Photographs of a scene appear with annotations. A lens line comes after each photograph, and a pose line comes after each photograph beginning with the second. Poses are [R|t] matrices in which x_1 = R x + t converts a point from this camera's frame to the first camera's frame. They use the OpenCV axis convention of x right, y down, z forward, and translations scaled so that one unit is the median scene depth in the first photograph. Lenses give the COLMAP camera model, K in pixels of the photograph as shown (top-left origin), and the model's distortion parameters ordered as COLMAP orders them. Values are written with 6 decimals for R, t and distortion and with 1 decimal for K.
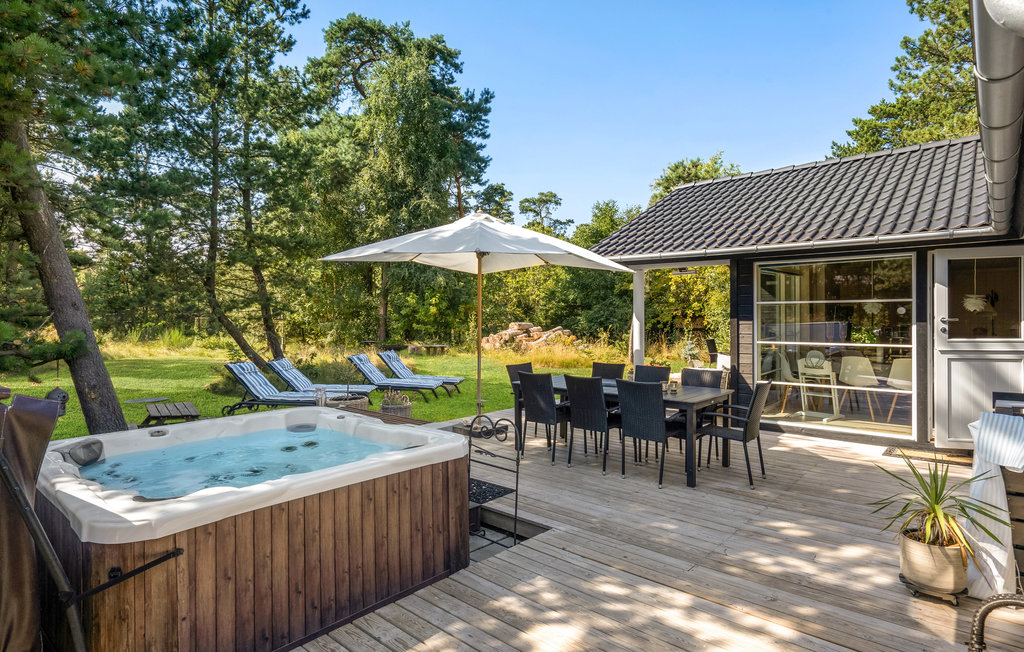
lens RADIAL K [[556.9, 0, 515.5], [0, 556.9, 324.1], [0, 0, 1]] dist [-0.007308, 0.000410]
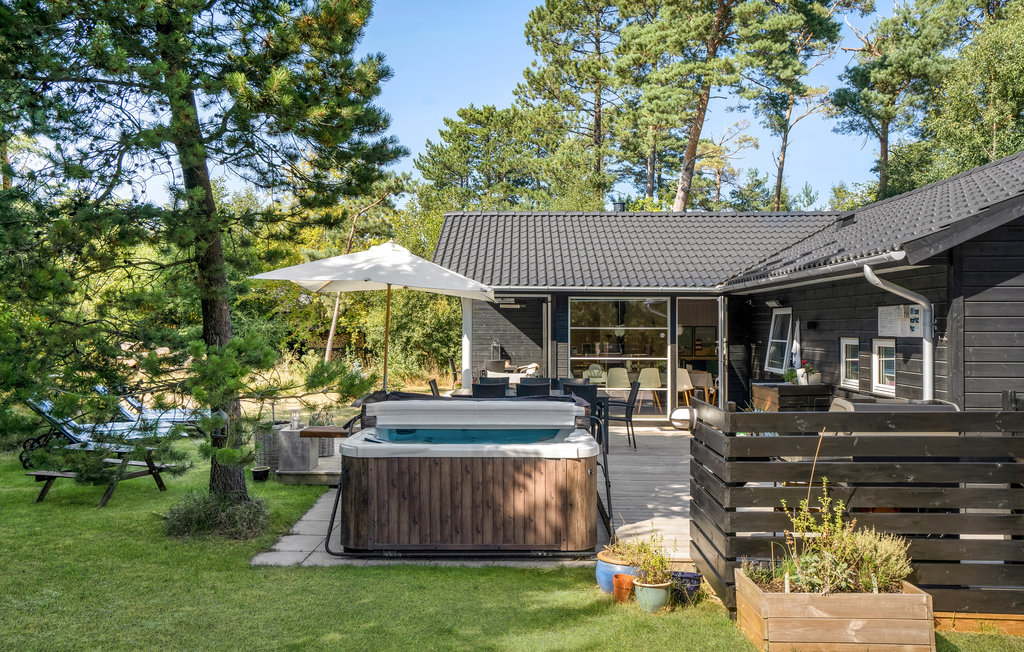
lens RADIAL K [[799.2, 0, 510.0], [0, 799.2, 325.4], [0, 0, 1]] dist [-0.006211, -0.001007]
pose [[0.750298, 0.009513, 0.661031, -0.315443], [0.002258, 0.999854, -0.016953, -0.004359], [-0.661096, 0.014212, 0.750167, -0.107745]]
